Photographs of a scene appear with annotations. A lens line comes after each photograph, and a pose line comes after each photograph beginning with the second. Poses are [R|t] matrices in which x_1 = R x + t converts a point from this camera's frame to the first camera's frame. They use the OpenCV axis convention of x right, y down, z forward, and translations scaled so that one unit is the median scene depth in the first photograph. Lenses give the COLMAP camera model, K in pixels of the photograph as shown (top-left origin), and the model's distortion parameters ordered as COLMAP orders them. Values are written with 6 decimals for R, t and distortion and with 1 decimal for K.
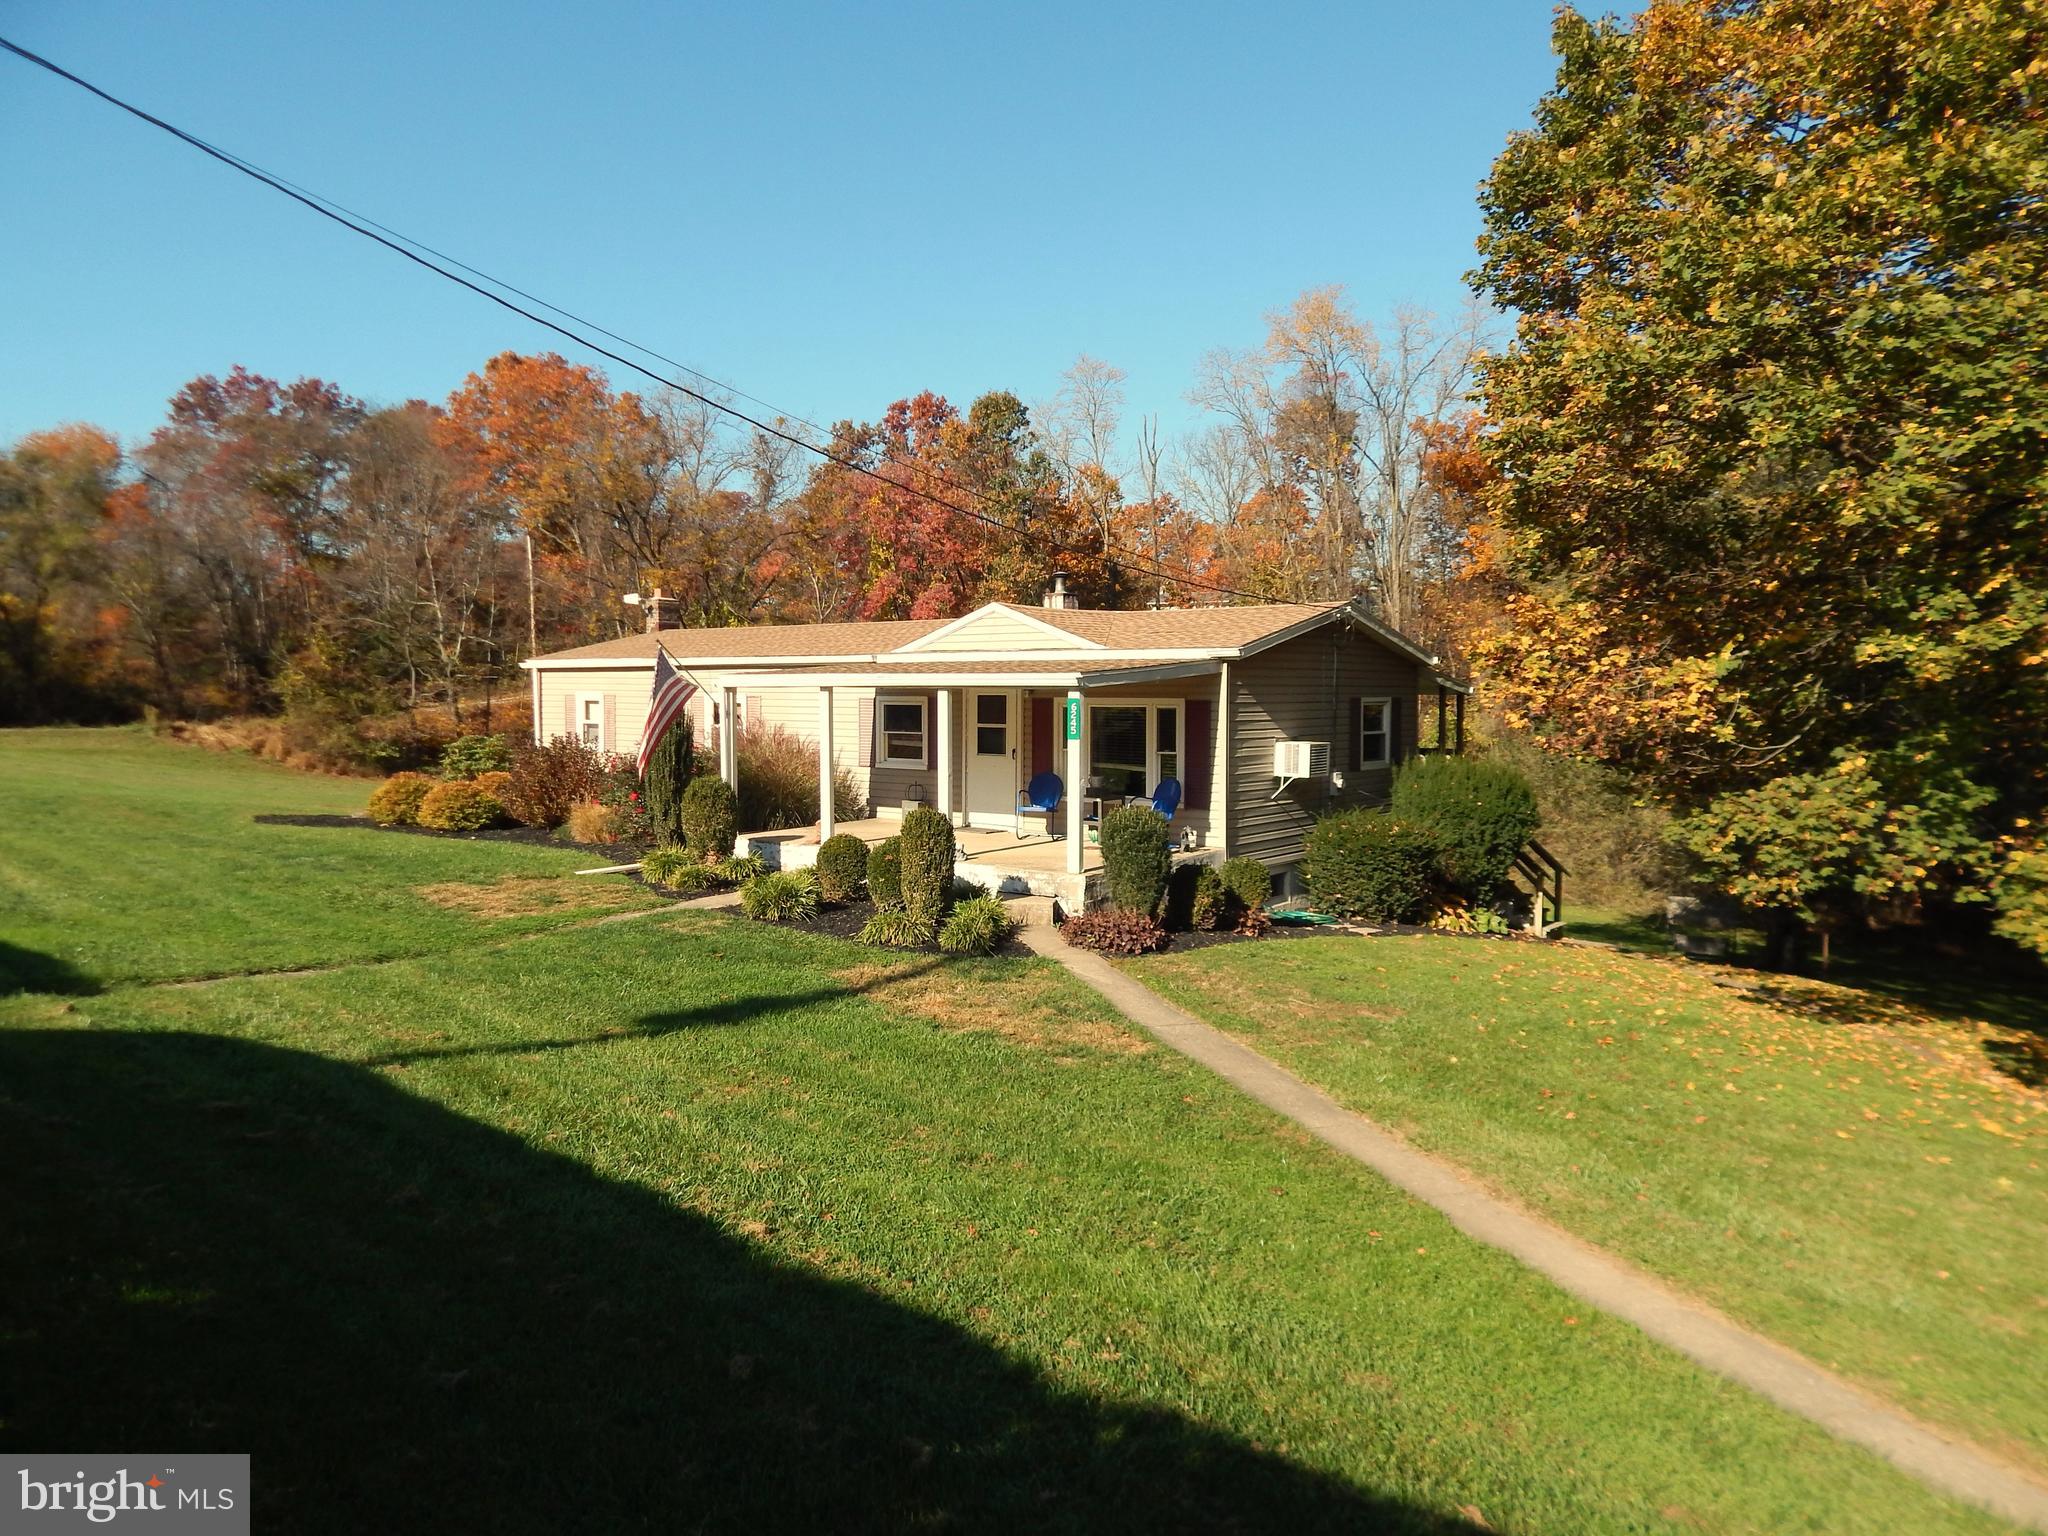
lens RADIAL K [[1420.4, 0, 1025.1], [0, 1420.4, 697.2], [0, 0, 1]] dist [0.002483, 0.000180]
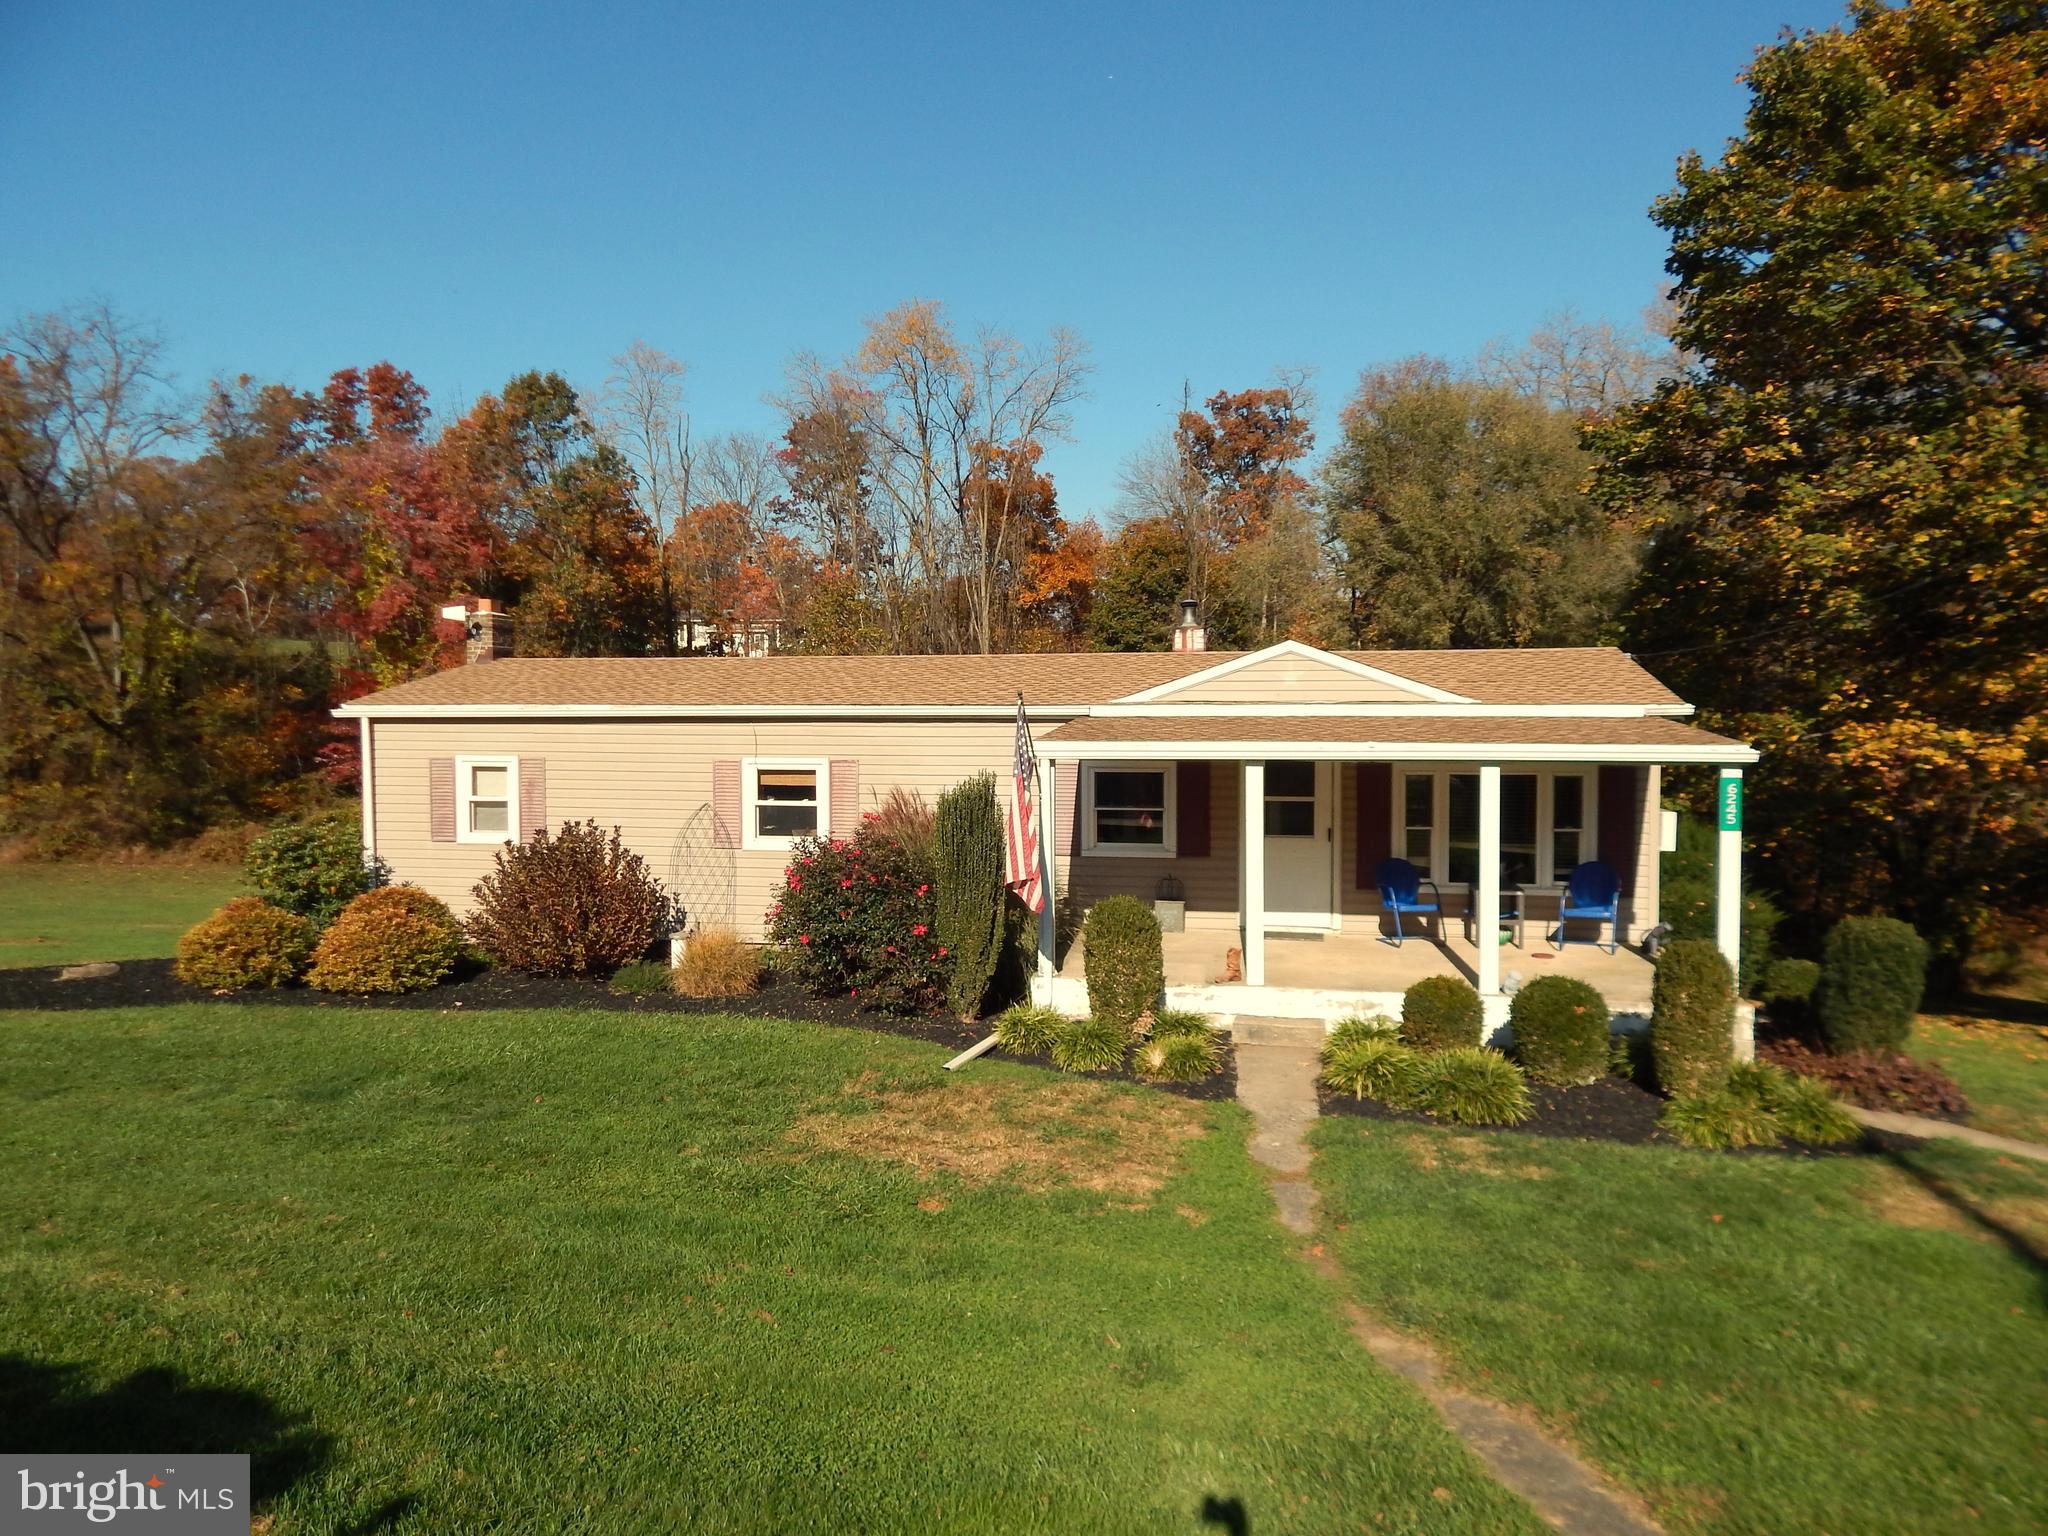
lens RADIAL K [[1360.7, 0, 1024.0], [0, 1360.7, 768.0], [0, 0, 1]] dist [0.001937, 0.000018]
pose [[0.875088, -0.026069, 0.483262, -0.364921], [0.006207, 0.999071, 0.042654, -0.021154], [-0.483925, -0.034326, 0.874436, 0.295695]]
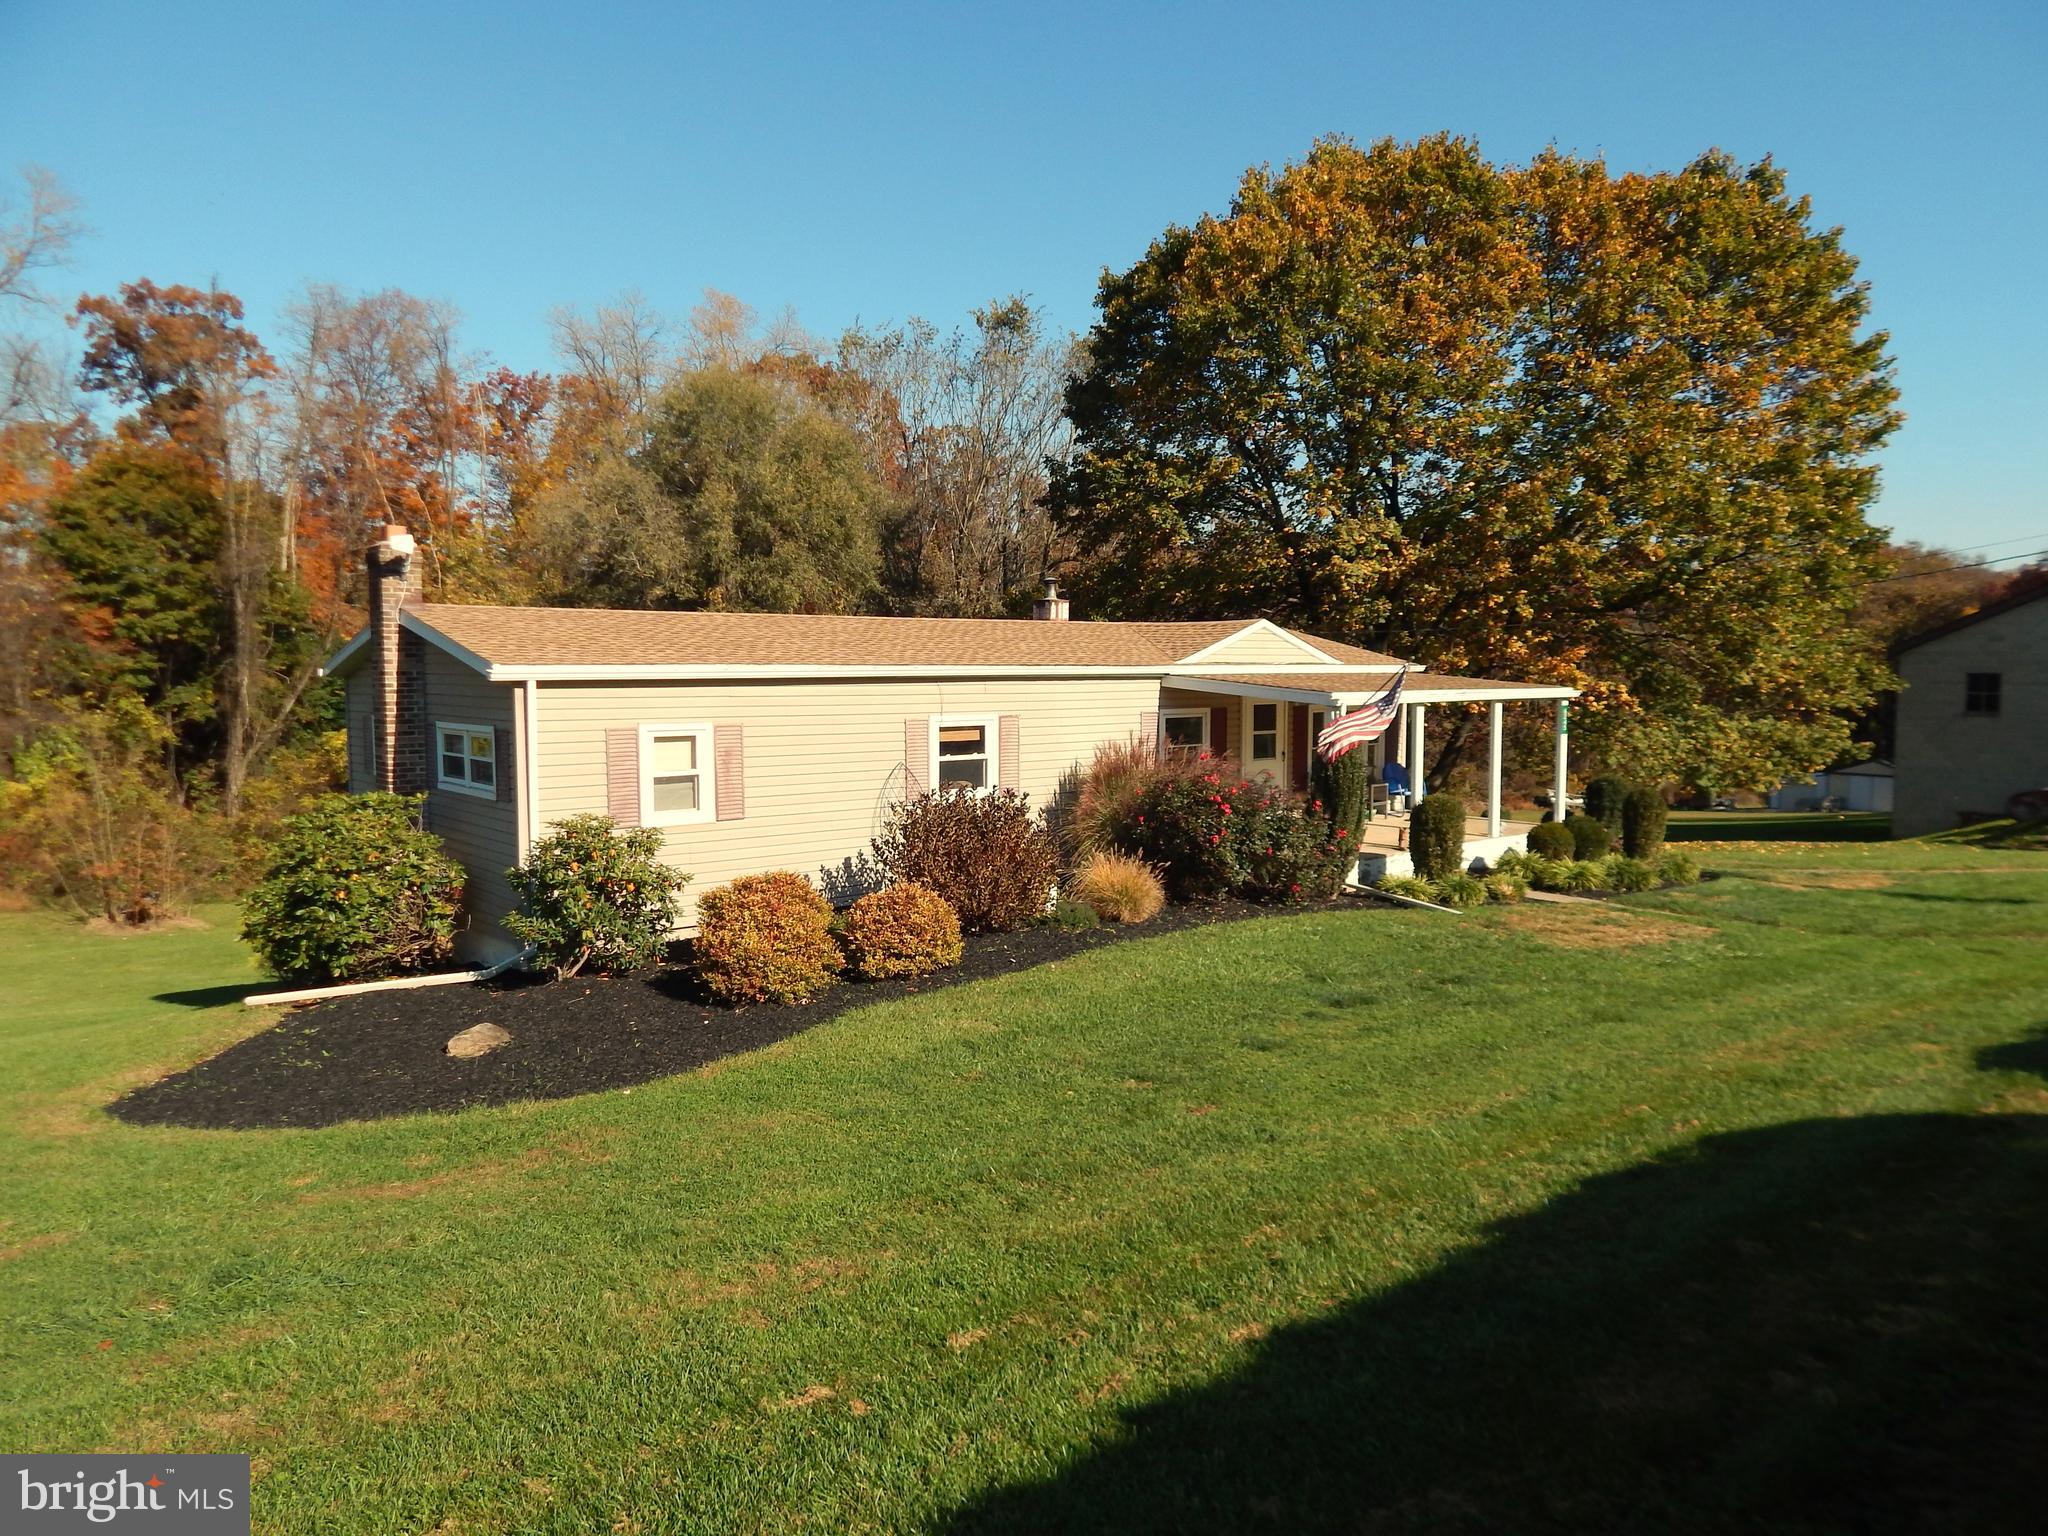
lens RADIAL K [[1360.7, 0, 1024.0], [0, 1360.7, 768.0], [0, 0, 1]] dist [0.001937, 0.000018]
pose [[0.155763, -0.082247, 0.984365, -0.780586], [0.001039, 0.996541, 0.083100, -0.028836], [-0.987794, -0.011921, 0.155309, 0.726375]]
